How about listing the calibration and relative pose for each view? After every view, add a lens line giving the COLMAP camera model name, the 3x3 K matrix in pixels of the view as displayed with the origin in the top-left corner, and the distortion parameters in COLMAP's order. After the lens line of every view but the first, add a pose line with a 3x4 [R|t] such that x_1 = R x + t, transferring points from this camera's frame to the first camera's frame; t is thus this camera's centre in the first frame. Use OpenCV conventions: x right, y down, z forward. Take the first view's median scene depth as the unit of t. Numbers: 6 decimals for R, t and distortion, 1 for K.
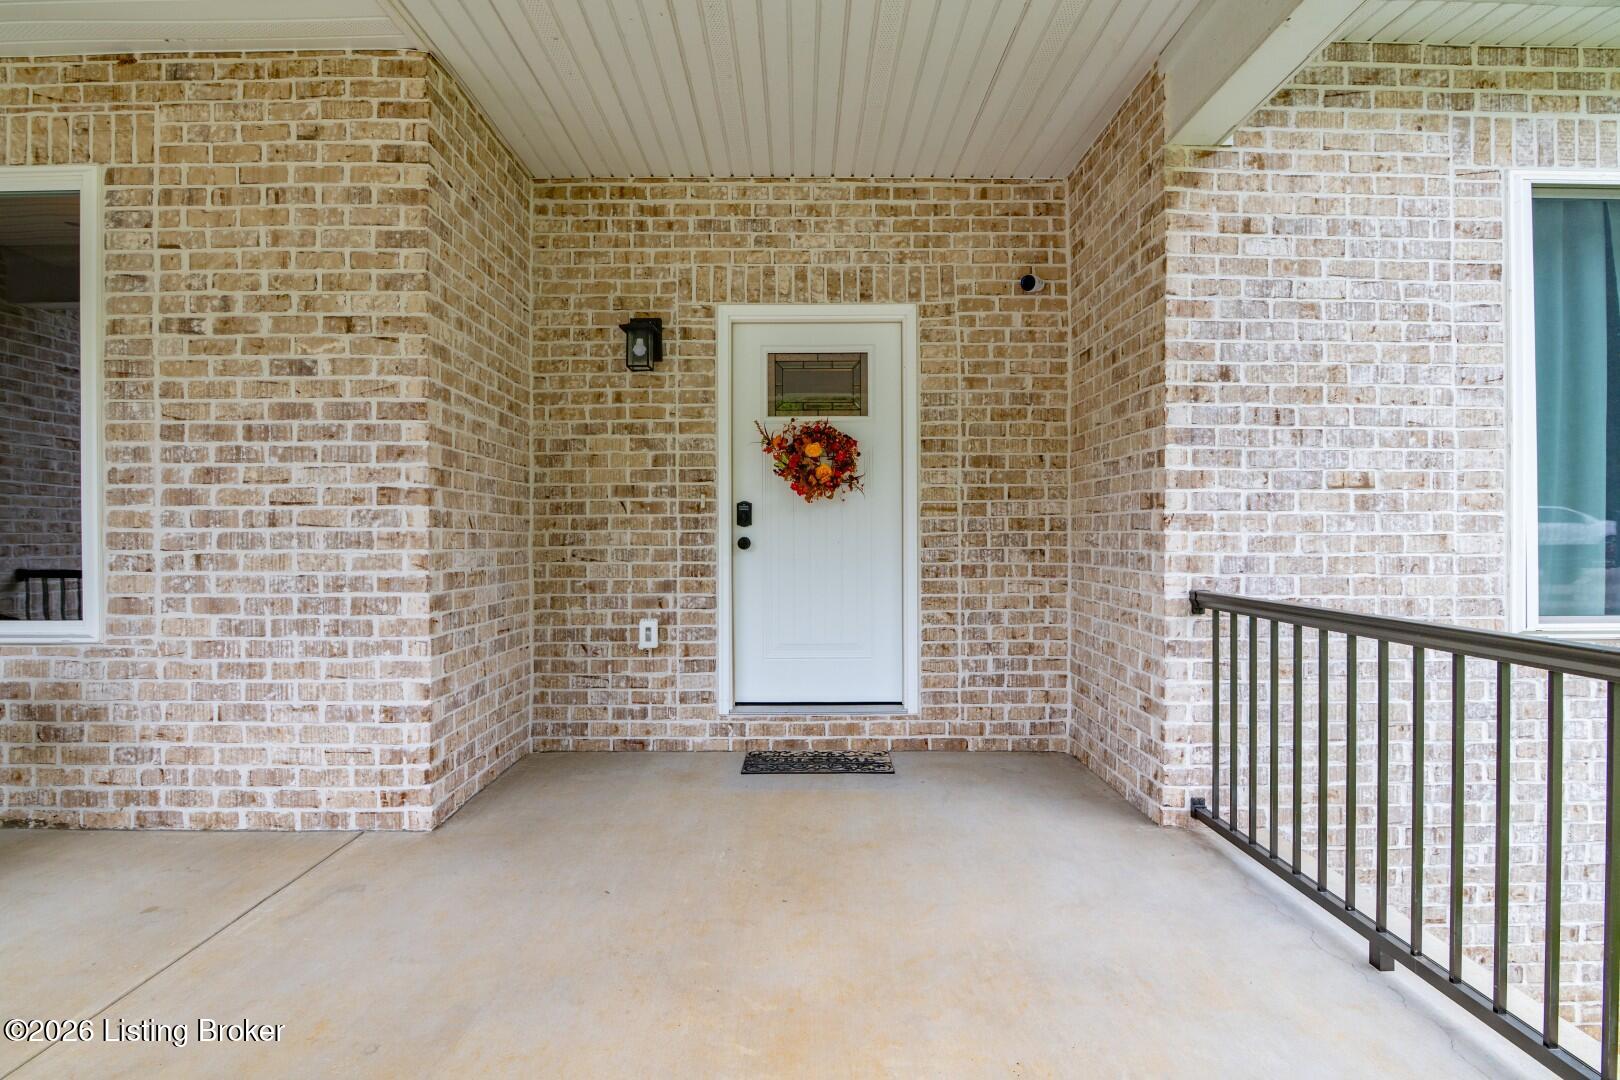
lens RADIAL K [[765.0, 0, 810.0], [0, 765.0, 540.0], [0, 0, 1]] dist [-0.018549, 0.000113]
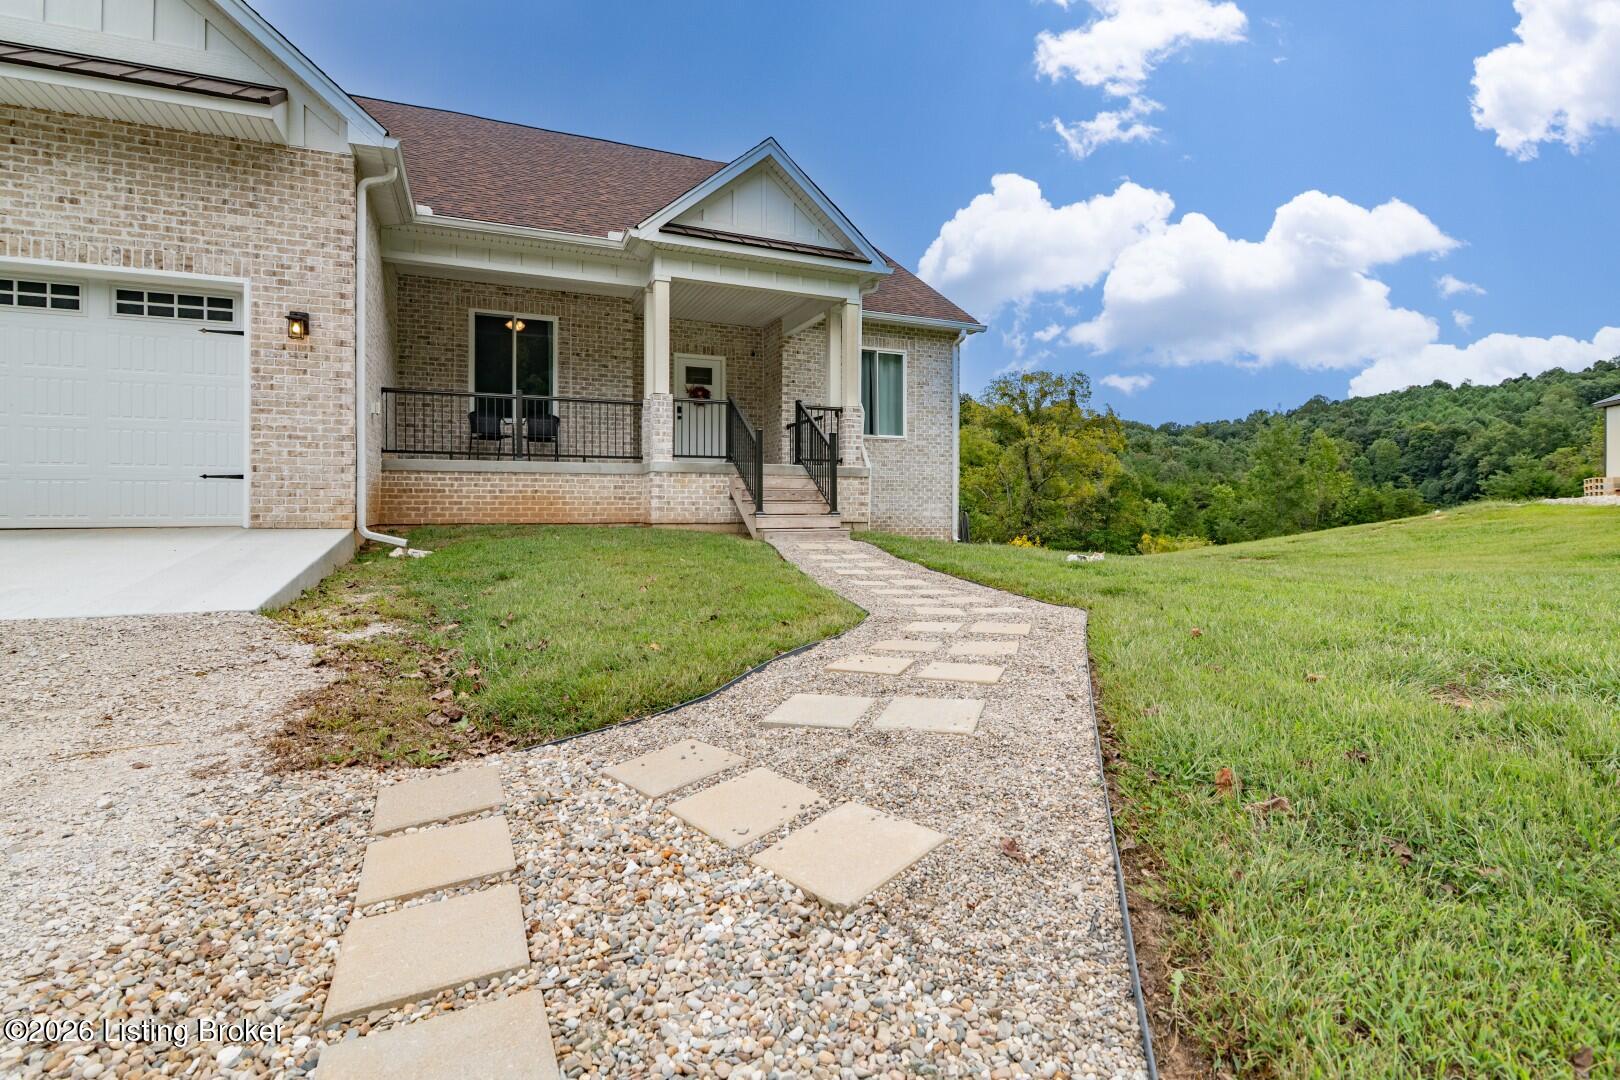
lens RADIAL K [[763.7, 0, 810.0], [0, 763.7, 540.0], [0, 0, 1]] dist [-0.019730, 0.010605]
pose [[0.920825, -0.009927, 0.389851, -1.319535], [-0.003237, 0.999447, 0.033095, 0.655390], [-0.389964, -0.031736, 0.920283, -3.692868]]
